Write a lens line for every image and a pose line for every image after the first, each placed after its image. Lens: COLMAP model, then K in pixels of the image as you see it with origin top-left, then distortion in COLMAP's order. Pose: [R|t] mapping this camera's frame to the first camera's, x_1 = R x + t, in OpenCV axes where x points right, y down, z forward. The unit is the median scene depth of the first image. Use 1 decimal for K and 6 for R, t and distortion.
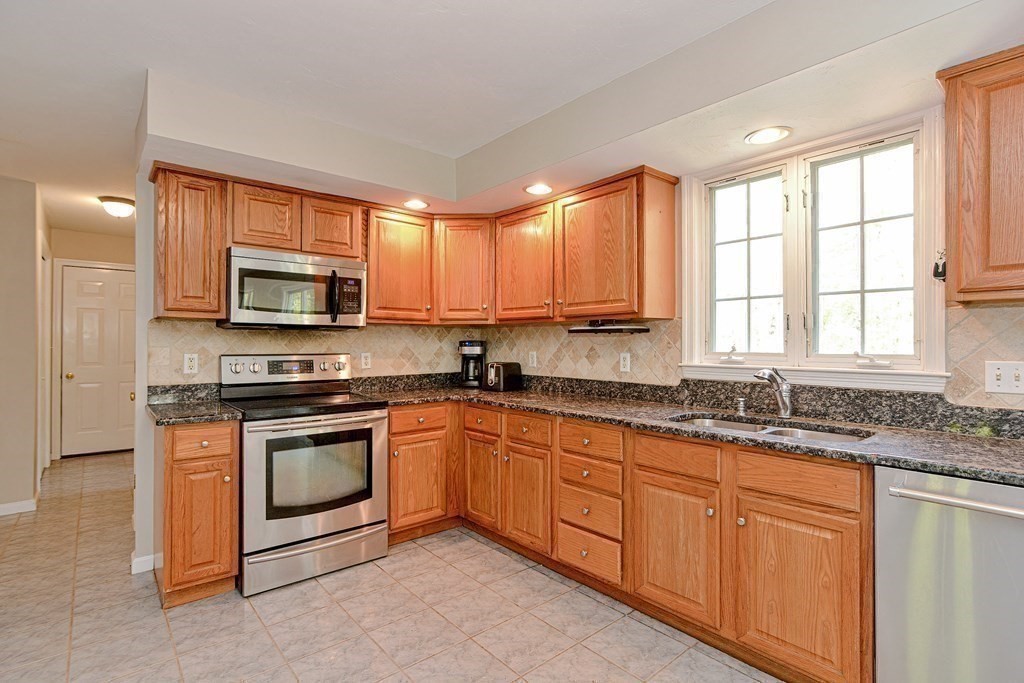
lens RADIAL K [[501.4, 0, 517.2], [0, 501.4, 341.7], [0, 0, 1]] dist [-0.013706, 0.005424]
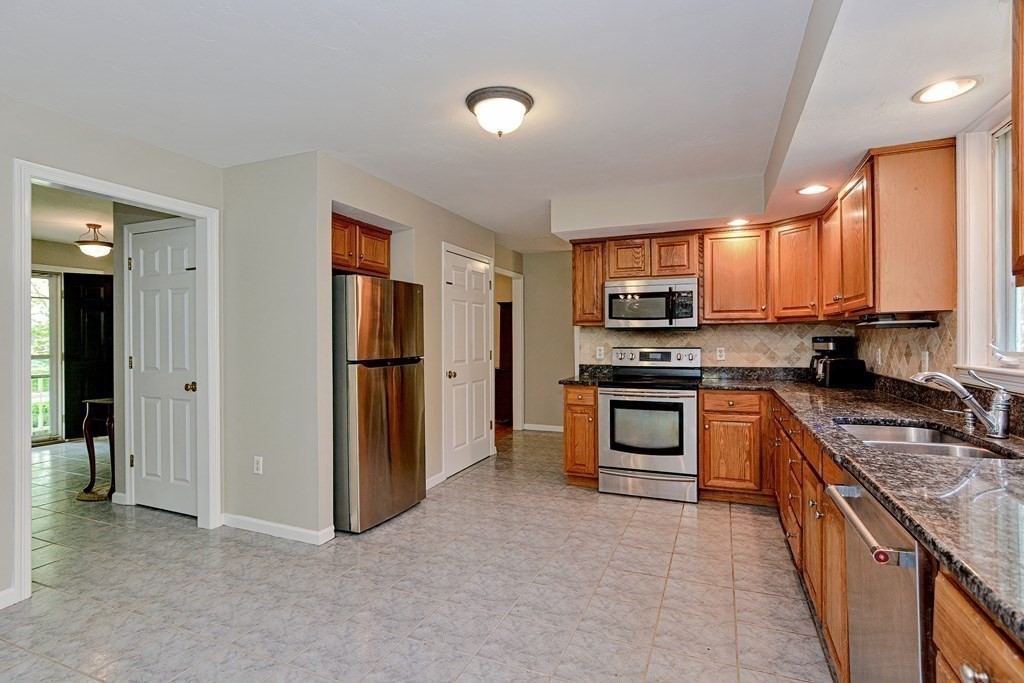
lens RADIAL K [[501.4, 0, 514.1], [0, 501.4, 339.8], [0, 0, 1]] dist [-0.013706, 0.005424]
pose [[0.454334, -0.001489, -0.890830, 0.667838], [0.009012, 0.999955, 0.002925, -0.005480], [0.890786, -0.009357, 0.454327, -0.012475]]
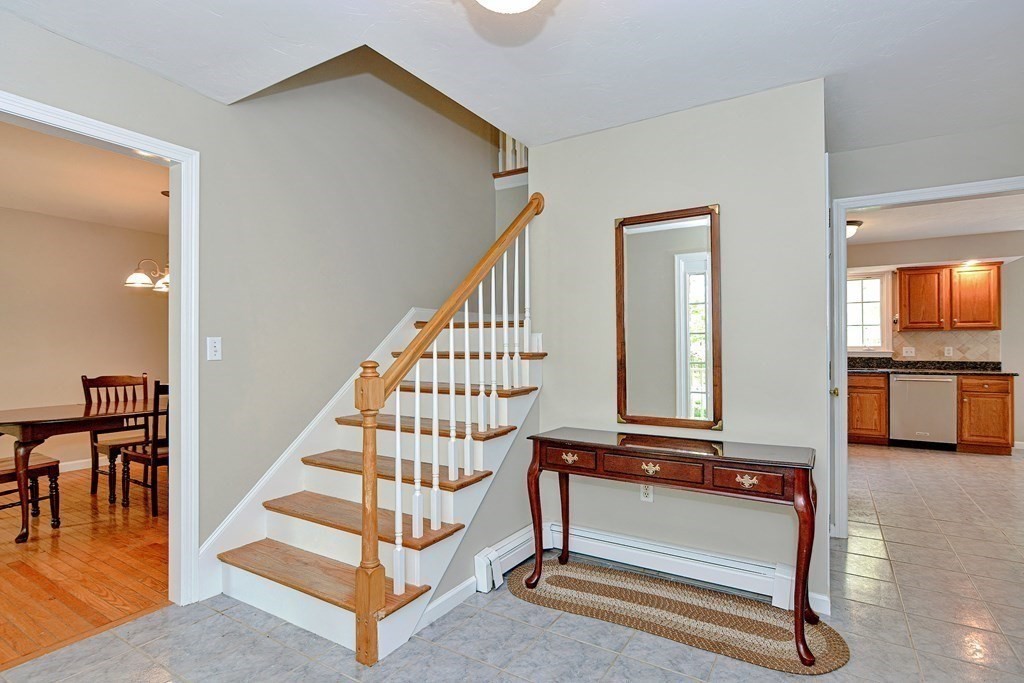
lens RADIAL K [[501.4, 0, 510.1], [0, 501.4, 343.2], [0, 0, 1]] dist [-0.013706, 0.005424]
pose [[0.959826, -0.000729, 0.280595, -1.598424], [0.001742, 0.999993, -0.003362, 0.010187], [-0.280590, 0.003716, 0.959820, -0.937406]]
